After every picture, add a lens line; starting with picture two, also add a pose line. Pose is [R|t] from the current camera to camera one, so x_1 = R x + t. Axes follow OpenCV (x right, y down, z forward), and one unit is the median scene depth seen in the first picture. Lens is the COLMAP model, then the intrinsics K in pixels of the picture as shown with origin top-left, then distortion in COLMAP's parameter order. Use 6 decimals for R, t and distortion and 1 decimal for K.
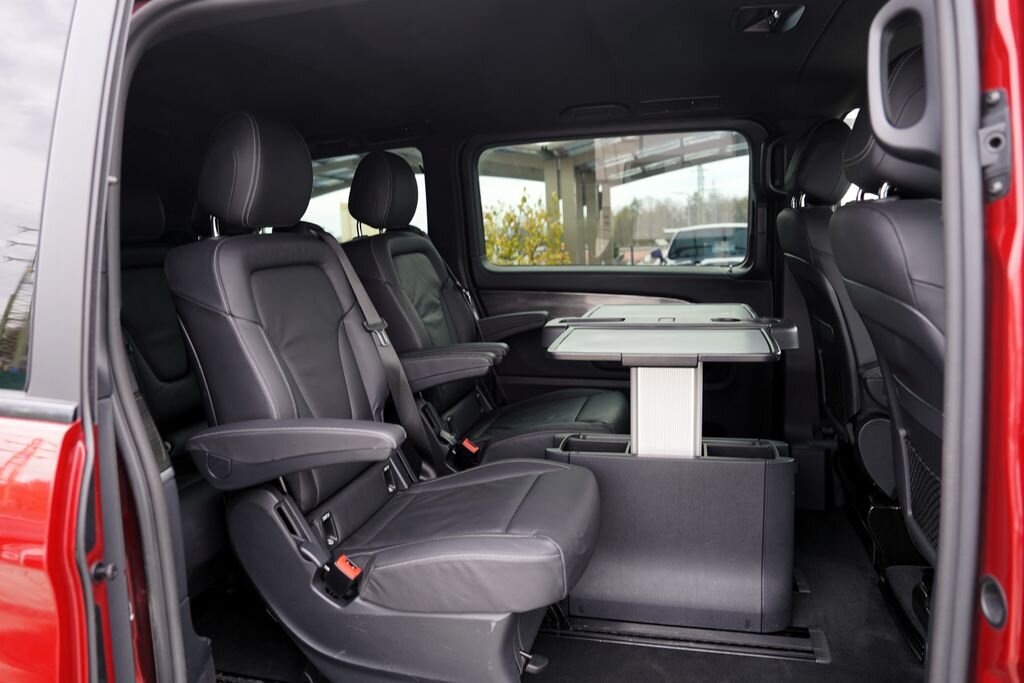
lens RADIAL K [[703.8, 0, 508.6], [0, 703.8, 340.5], [0, 0, 1]] dist [-0.111847, 0.079900]
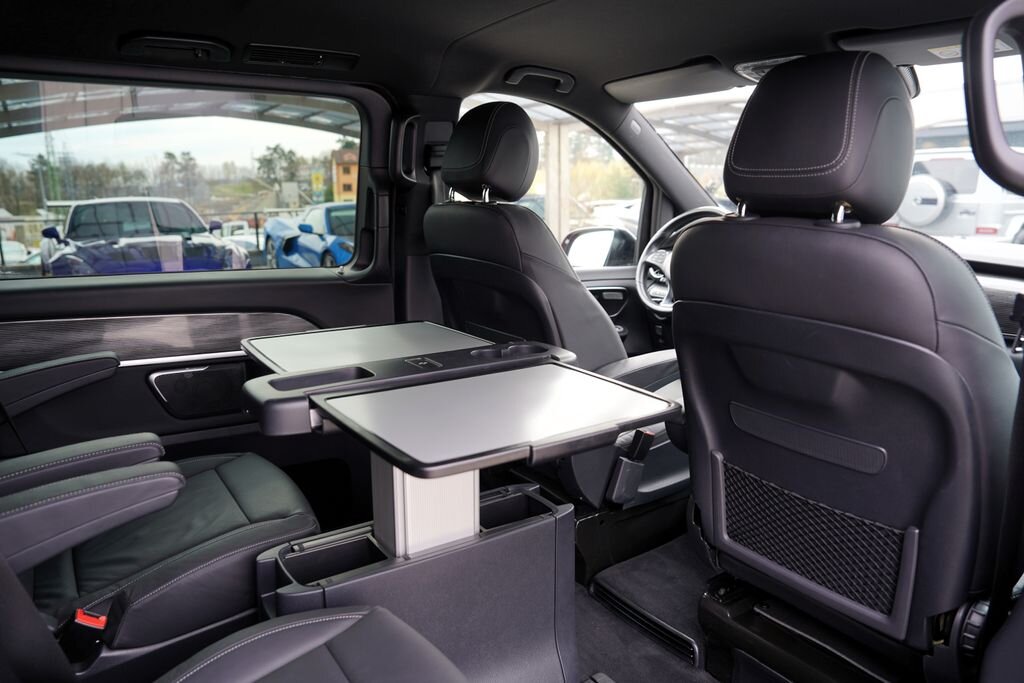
lens RADIAL K [[703.8, 0, 508.6], [0, 703.8, 340.5], [0, 0, 1]] dist [-0.111847, 0.079900]
pose [[0.657665, -0.116603, 0.744232, -0.223055], [0.085192, 0.993122, 0.080315, -0.091127], [-0.748478, 0.010583, 0.663075, 0.405236]]
